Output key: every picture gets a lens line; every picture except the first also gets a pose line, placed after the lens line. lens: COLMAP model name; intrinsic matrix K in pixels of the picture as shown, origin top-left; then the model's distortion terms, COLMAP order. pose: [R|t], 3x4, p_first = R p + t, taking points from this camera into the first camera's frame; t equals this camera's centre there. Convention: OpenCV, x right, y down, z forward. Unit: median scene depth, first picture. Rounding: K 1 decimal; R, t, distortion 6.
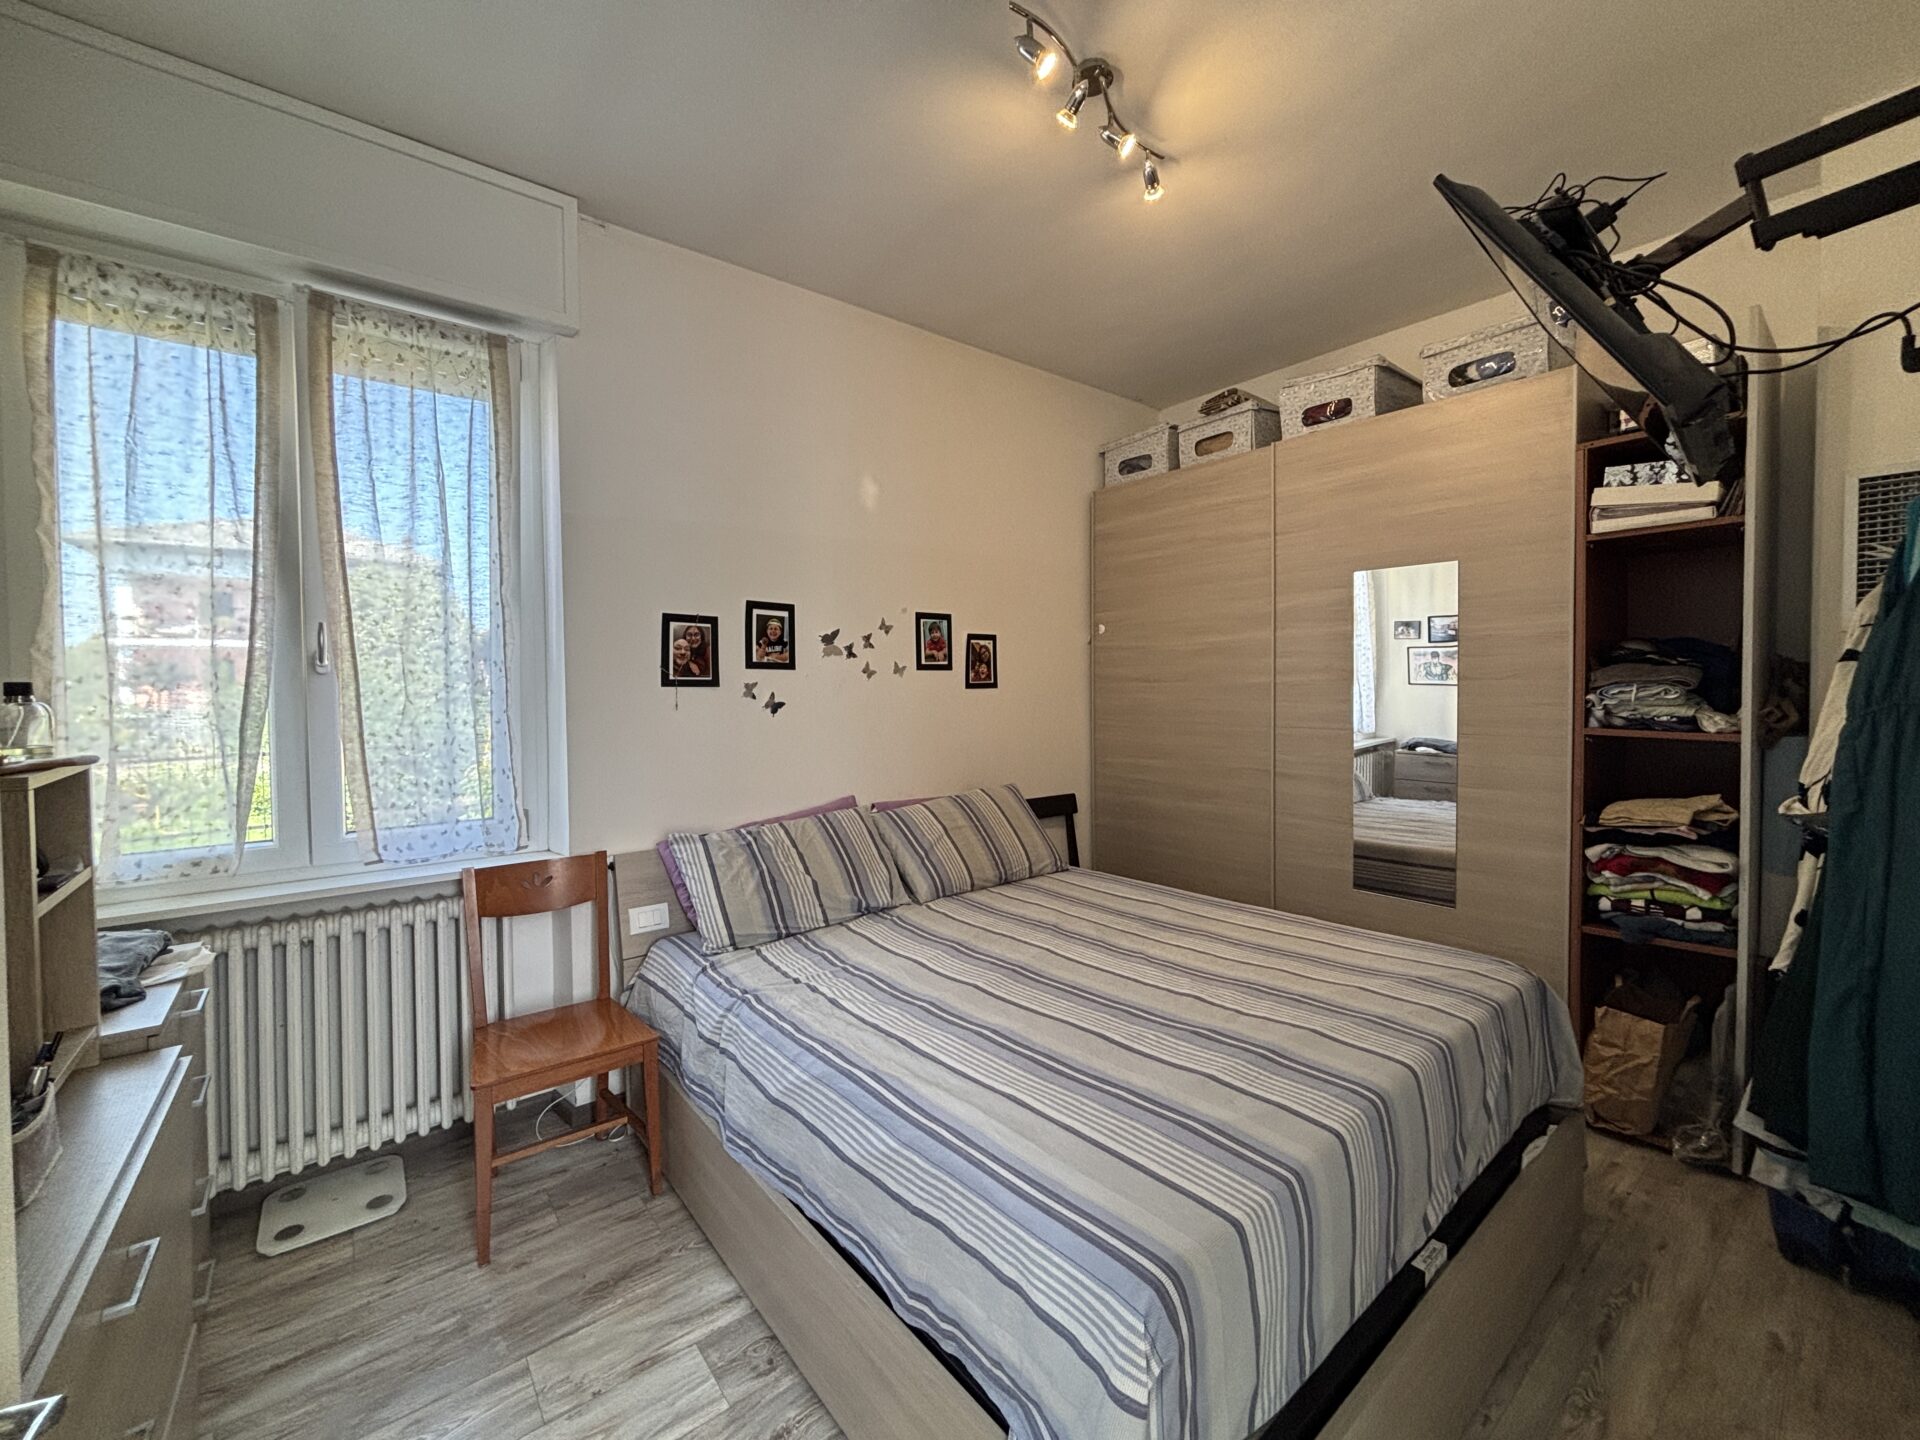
lens RADIAL K [[771.8, 0, 955.9], [0, 771.8, 702.2], [0, 0, 1]] dist [-0.001875, 0.000409]
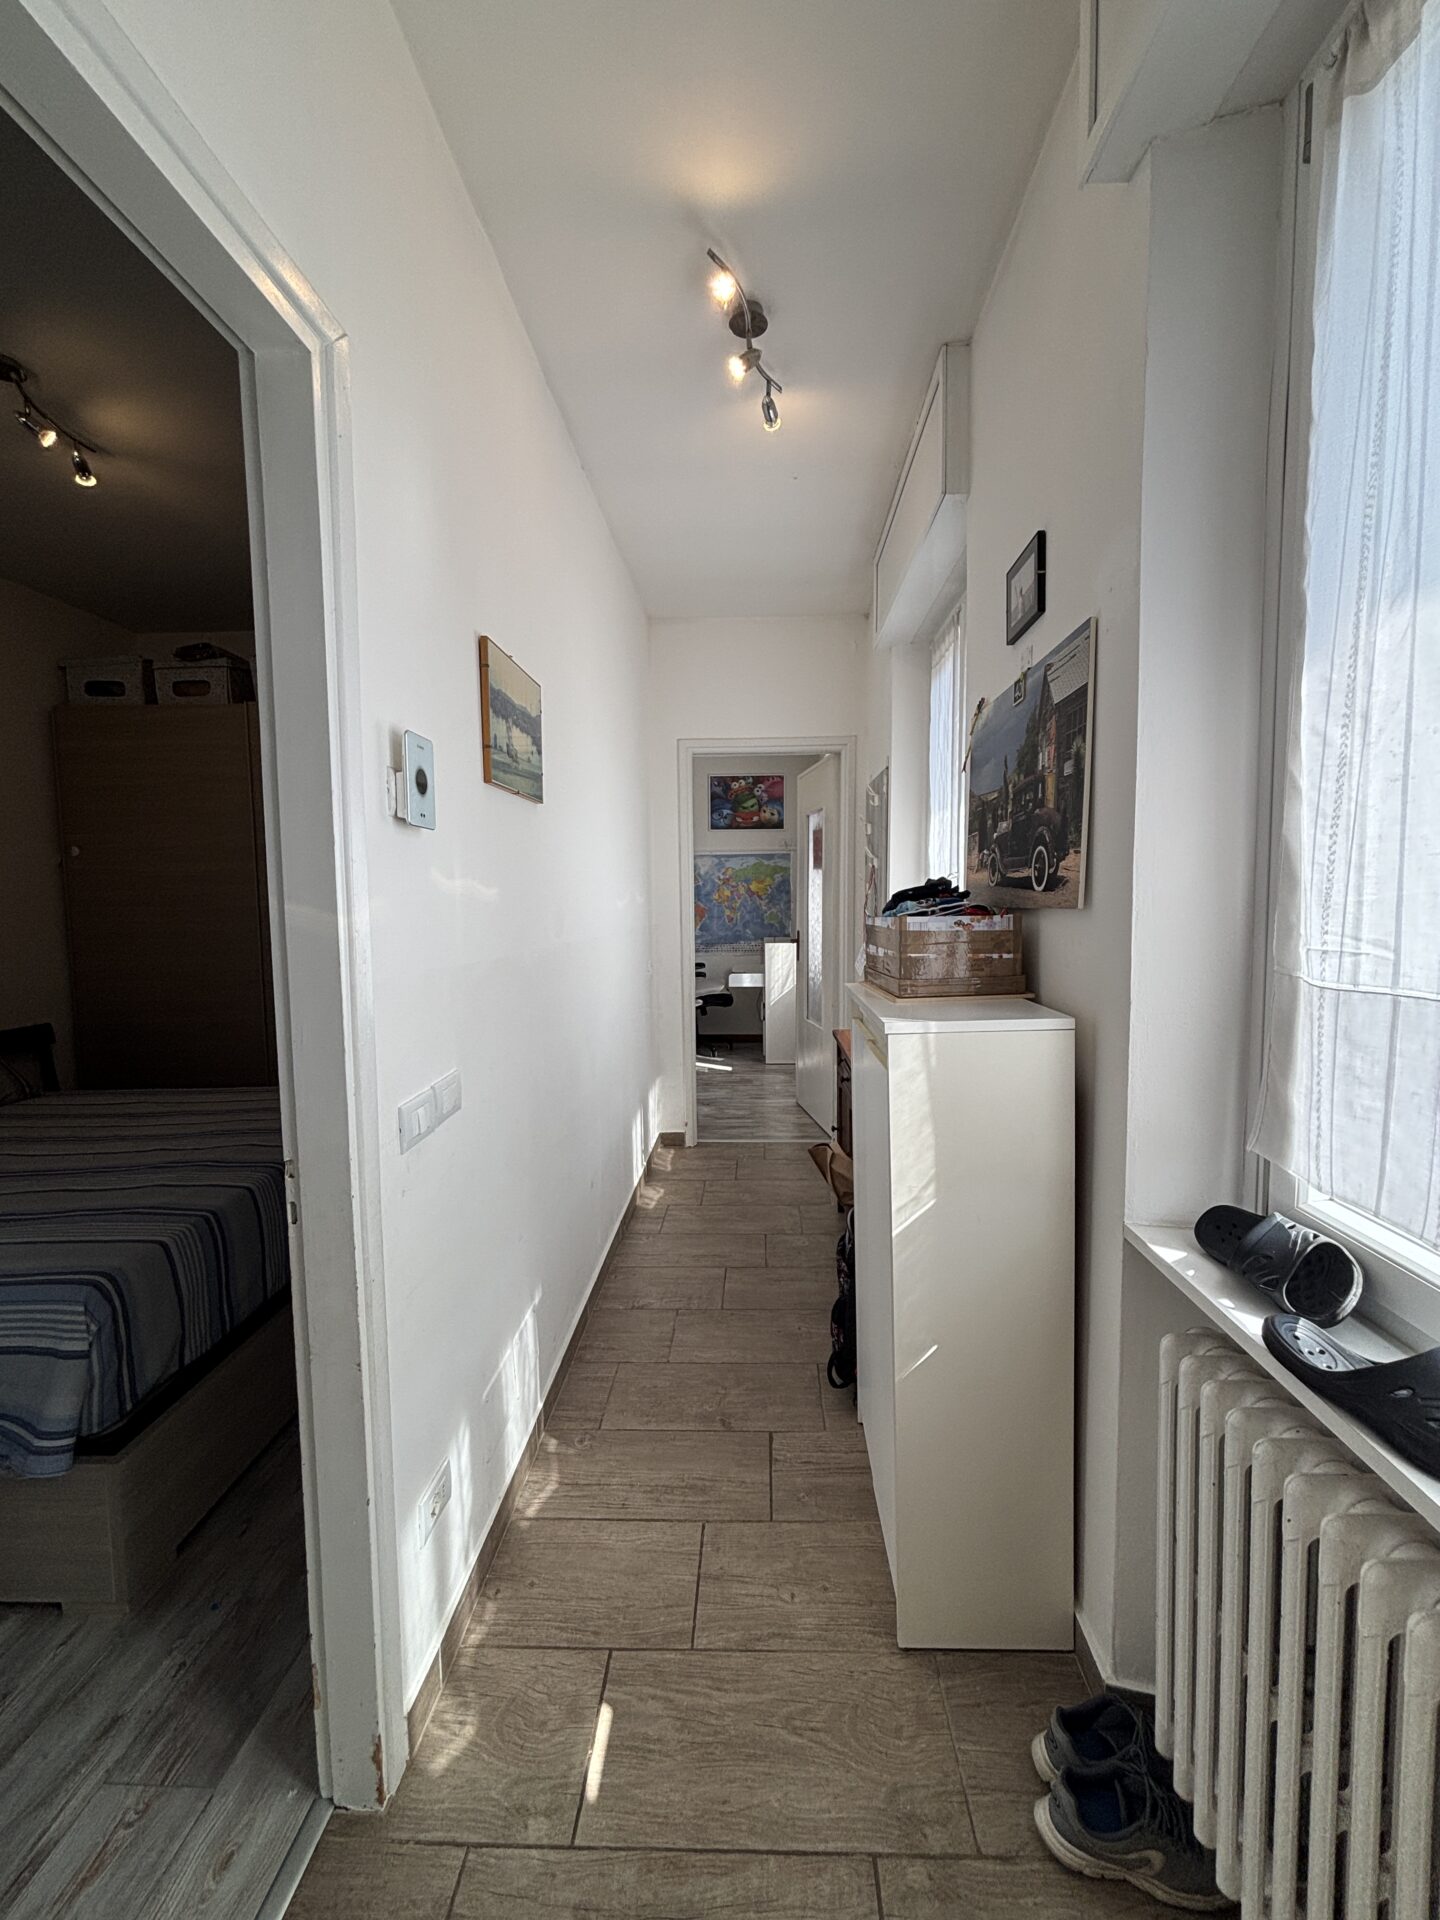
lens RADIAL K [[771.8, 0, 742.2], [0, 771.8, 955.9], [0, 0, 1]] dist [-0.001875, 0.000409]
pose [[0.647060, -0.058510, 0.760190, -0.014973], [0.024114, 0.998123, 0.056297, 0.001999], [-0.762057, -0.018096, 0.647257, -0.324163]]
